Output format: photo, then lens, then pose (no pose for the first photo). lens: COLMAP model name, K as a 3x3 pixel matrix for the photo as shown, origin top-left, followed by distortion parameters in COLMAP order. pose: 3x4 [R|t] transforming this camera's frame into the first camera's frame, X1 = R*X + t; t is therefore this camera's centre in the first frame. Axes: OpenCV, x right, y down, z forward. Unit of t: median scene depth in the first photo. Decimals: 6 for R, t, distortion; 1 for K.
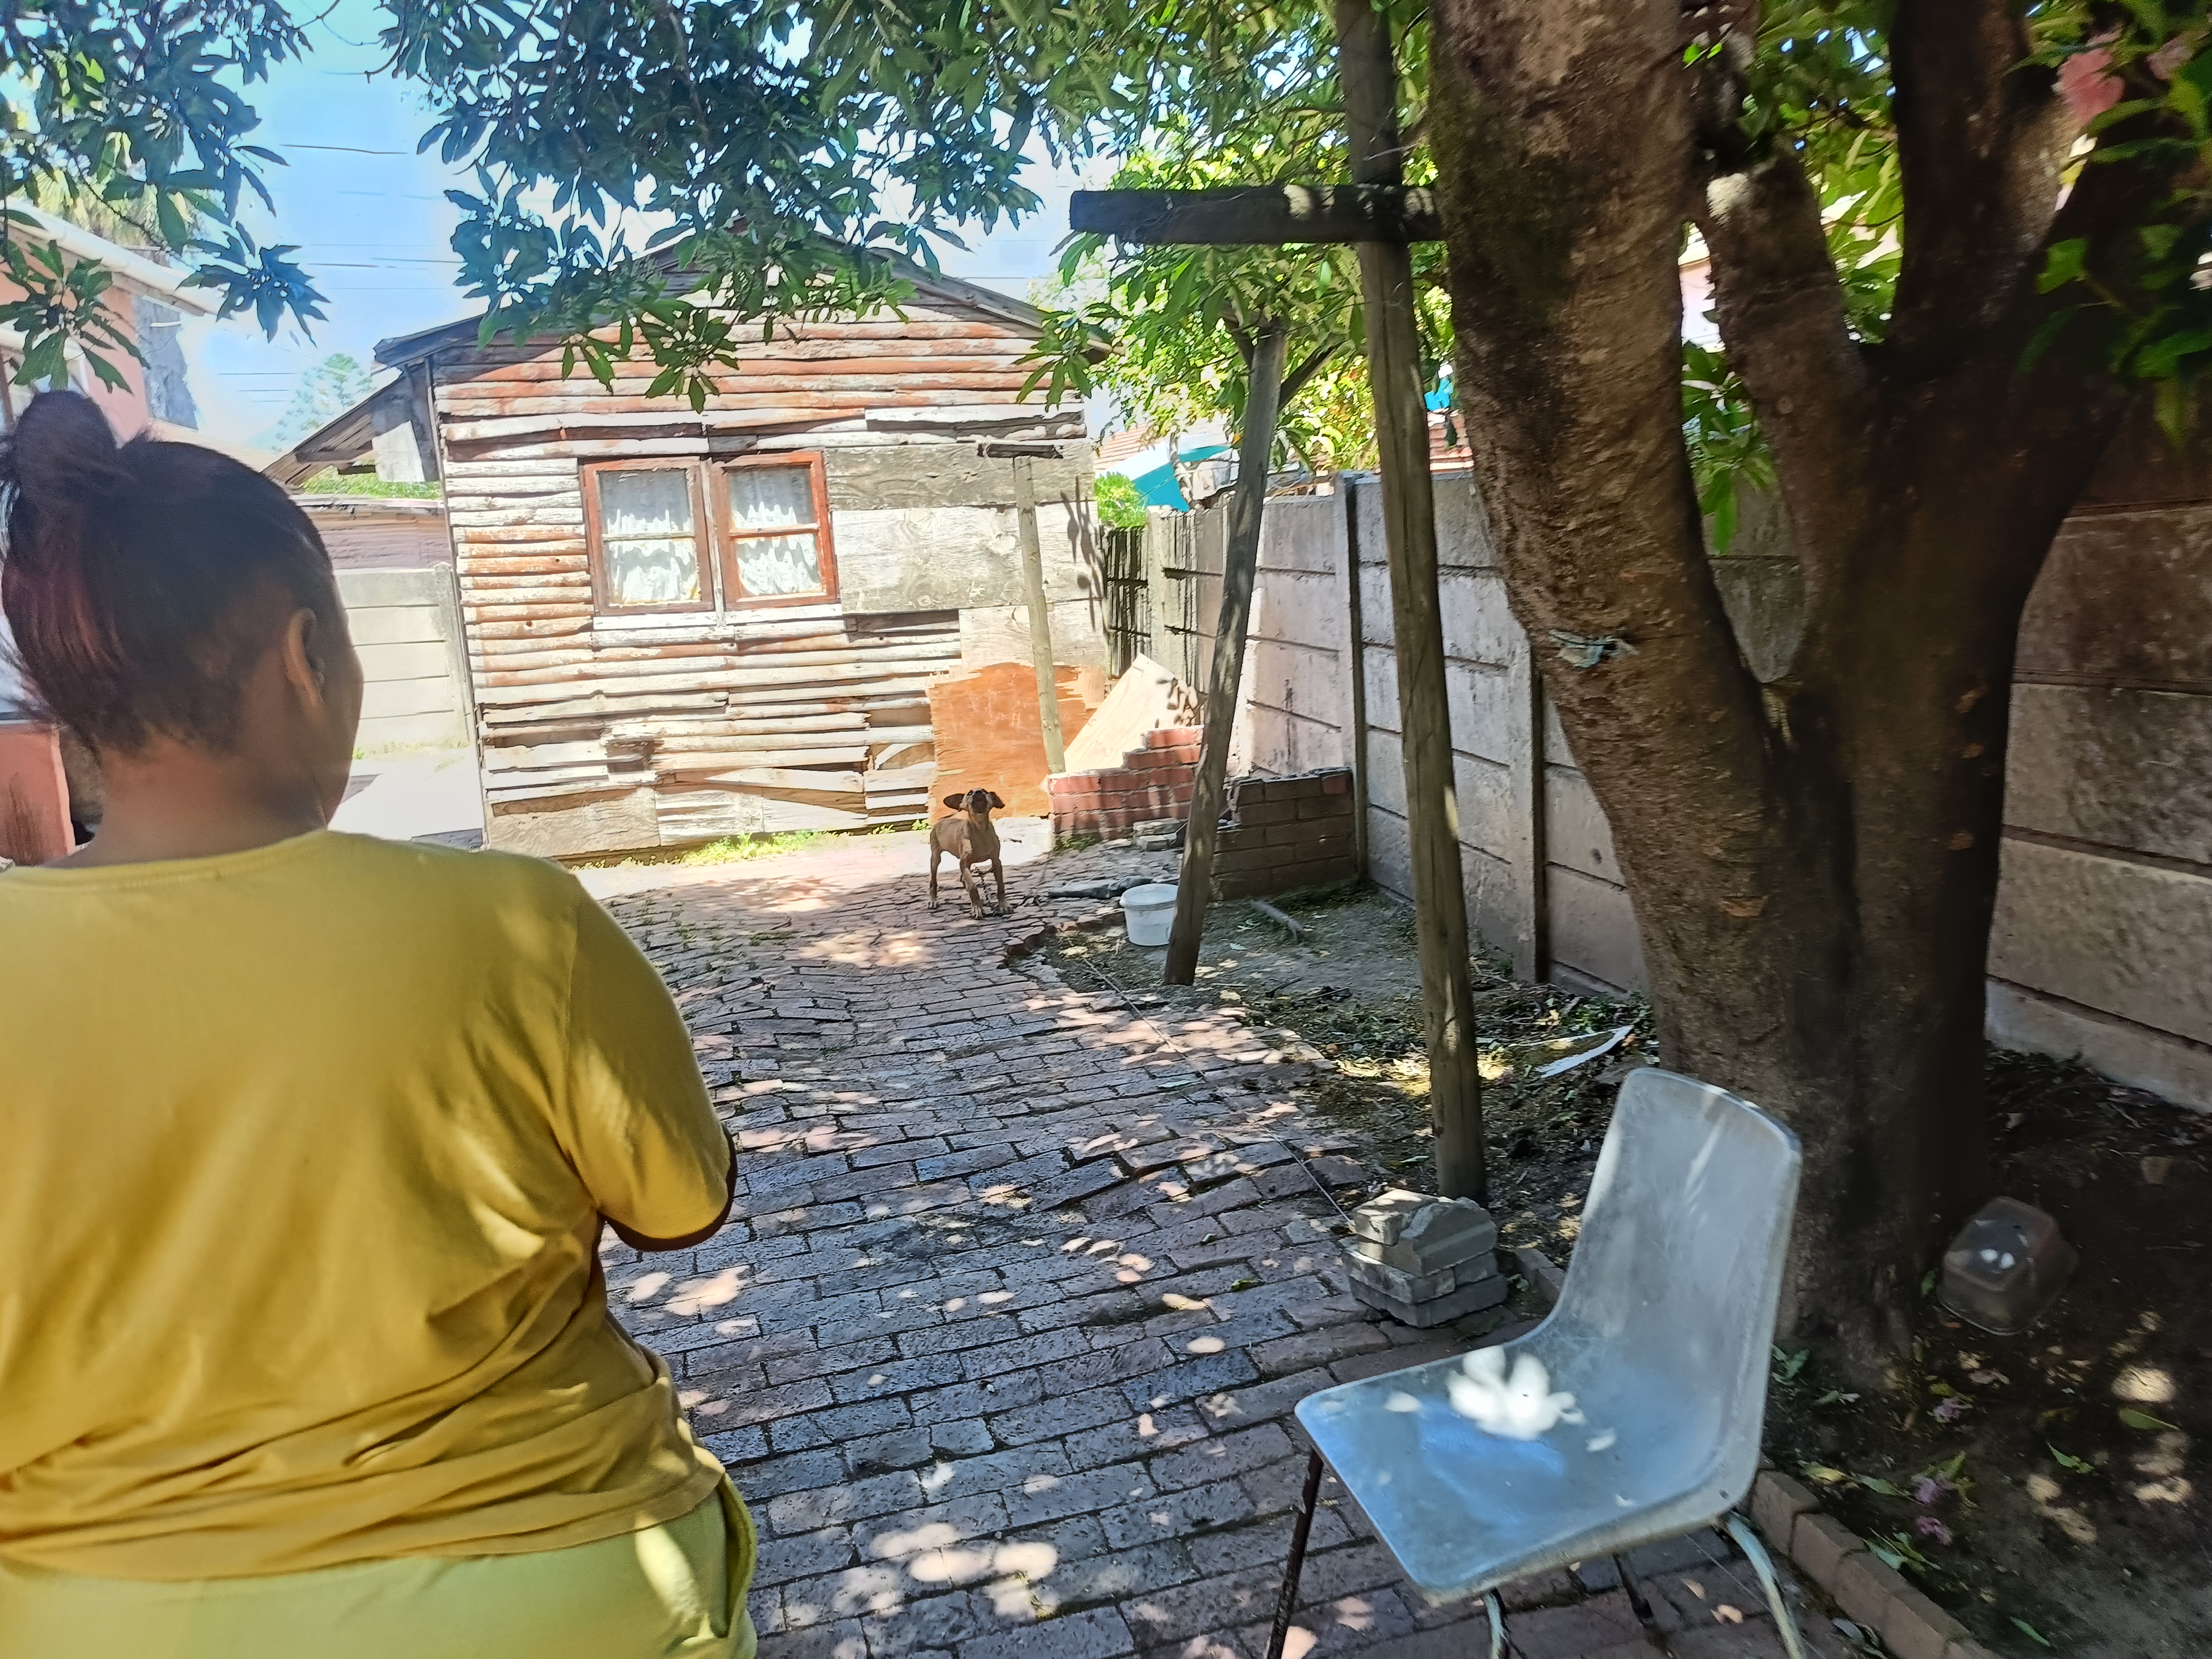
lens RADIAL K [[1606.8, 0, 1155.2], [0, 1606.8, 768.3], [0, 0, 1]] dist [0.027343, -0.016519]
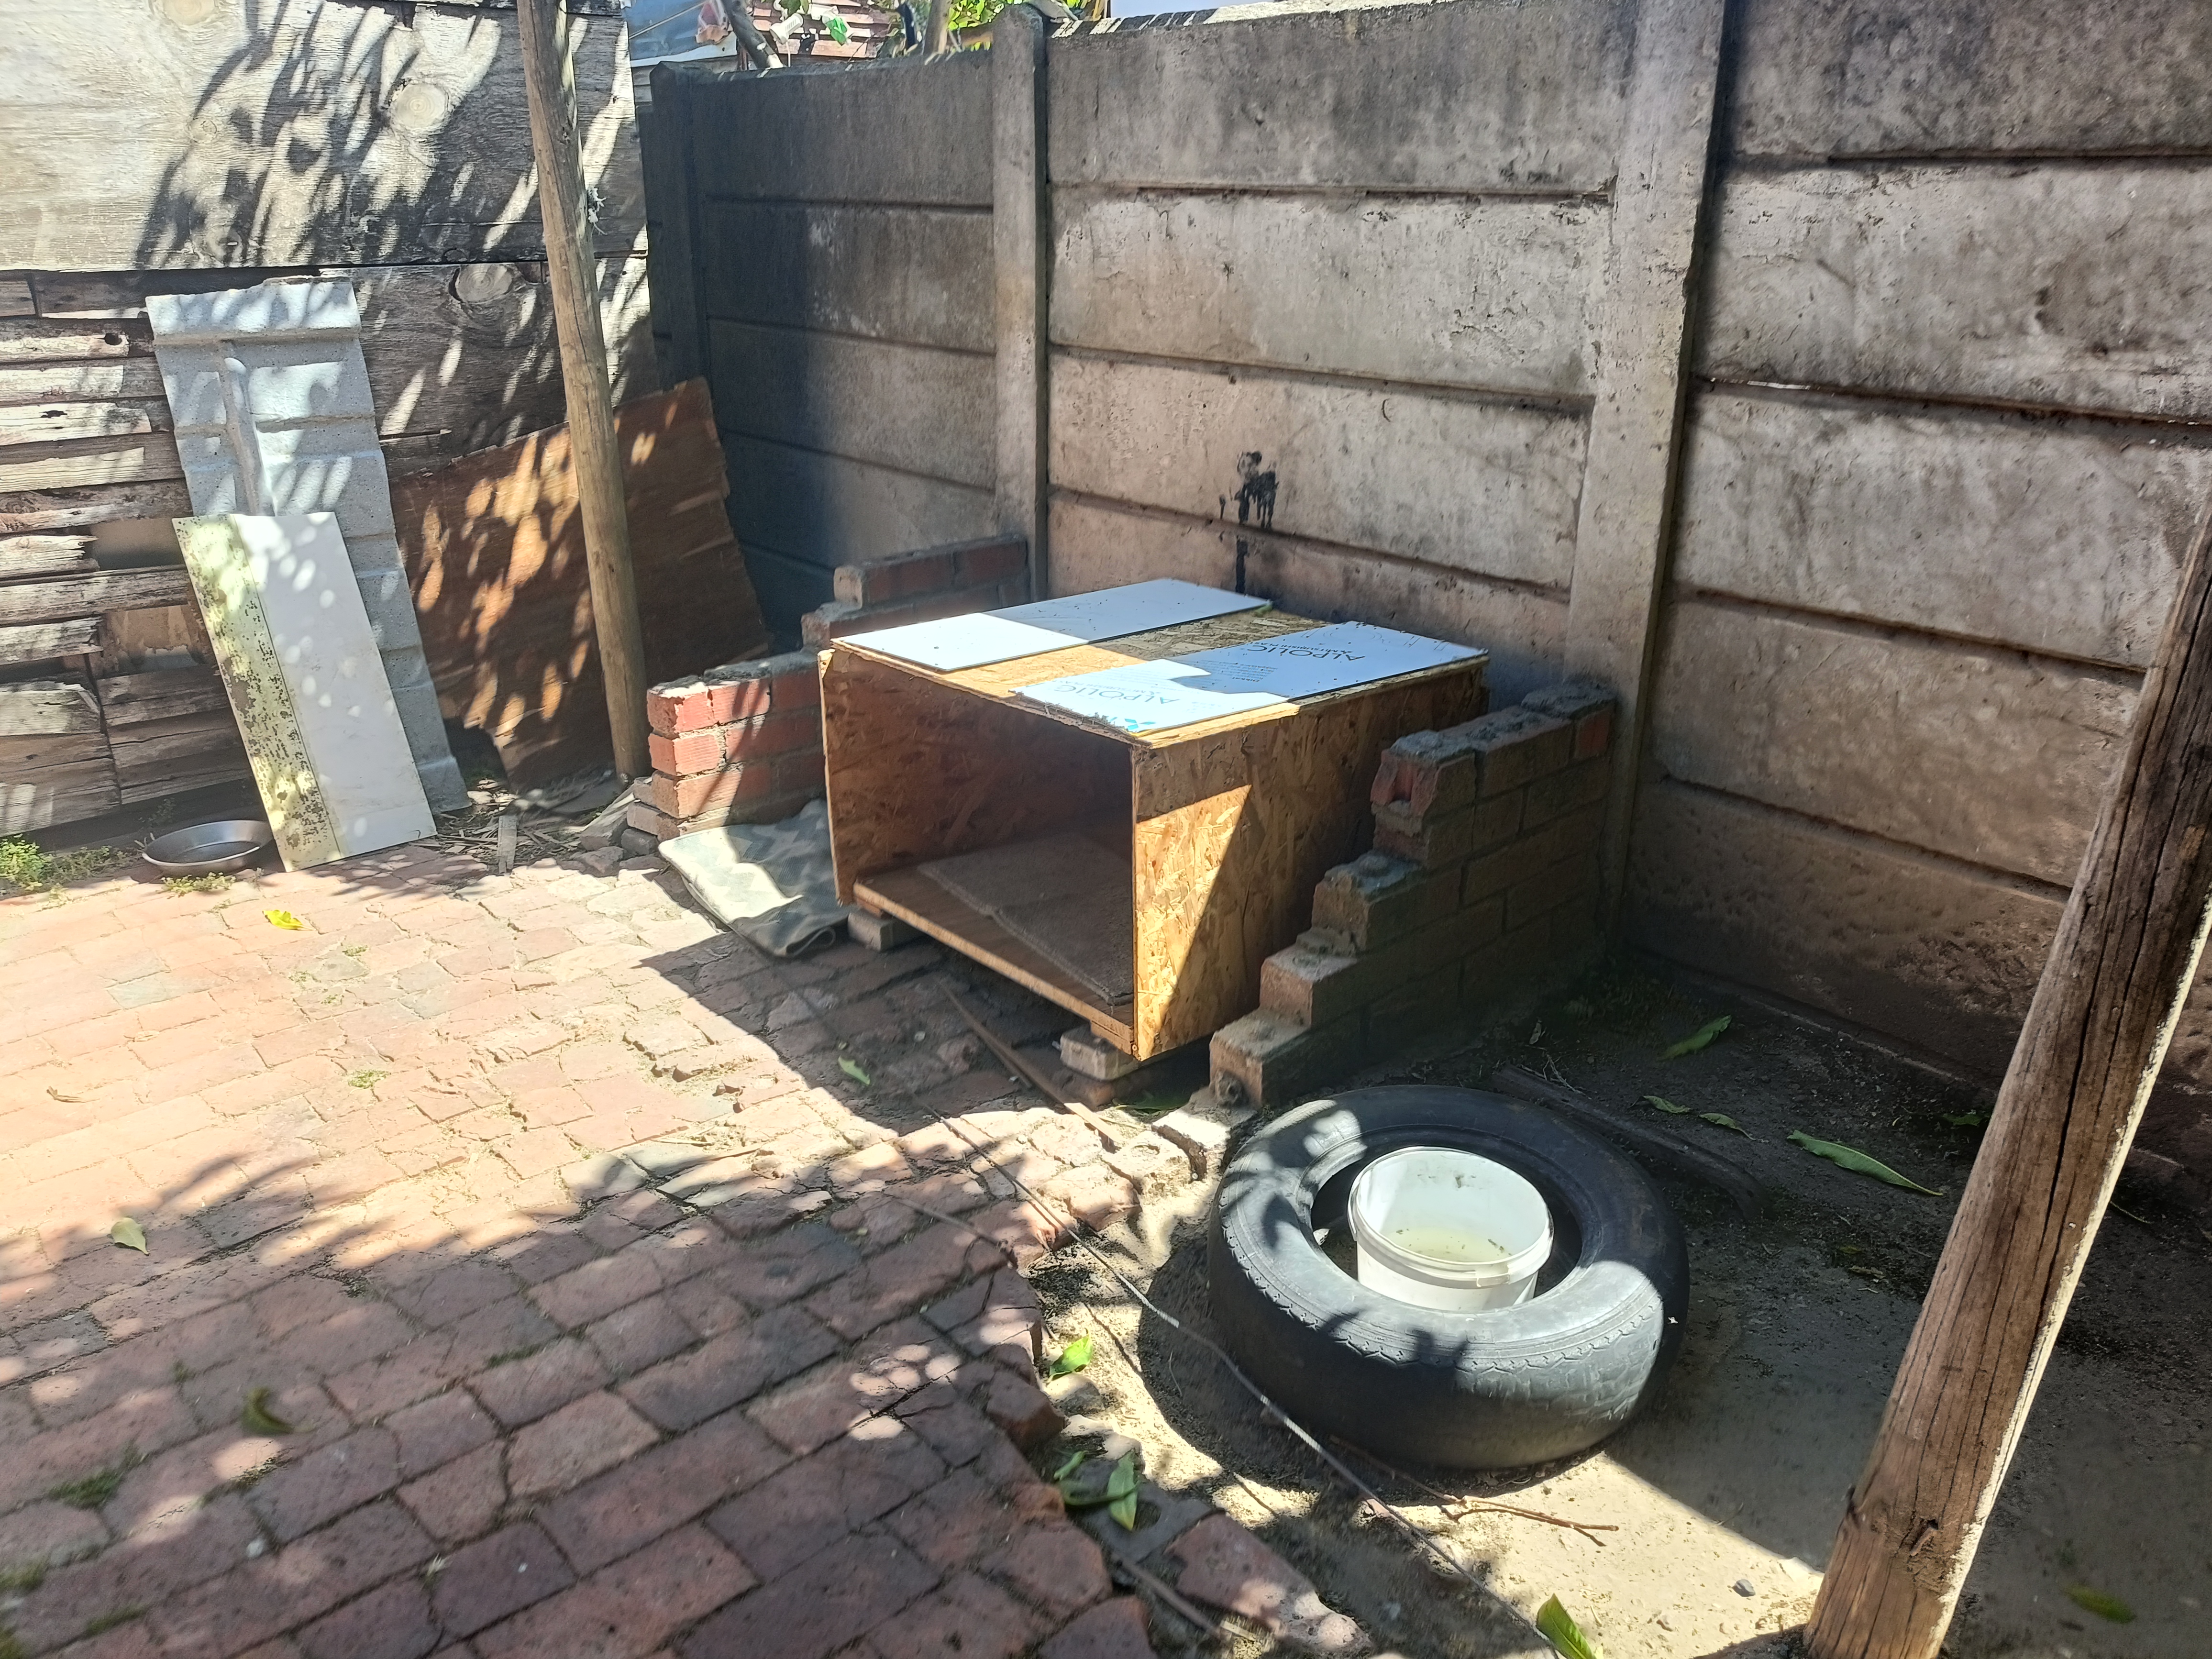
lens RADIAL K [[1681.0, 0, 1088.0], [0, 1681.0, 796.4], [0, 0, 1]] dist [0.019038, 0.001576]
pose [[0.900337, -0.102487, 0.422954, -0.149066], [0.021484, 0.981157, 0.192015, -0.048270], [-0.434663, -0.163791, 0.885573, 0.545510]]
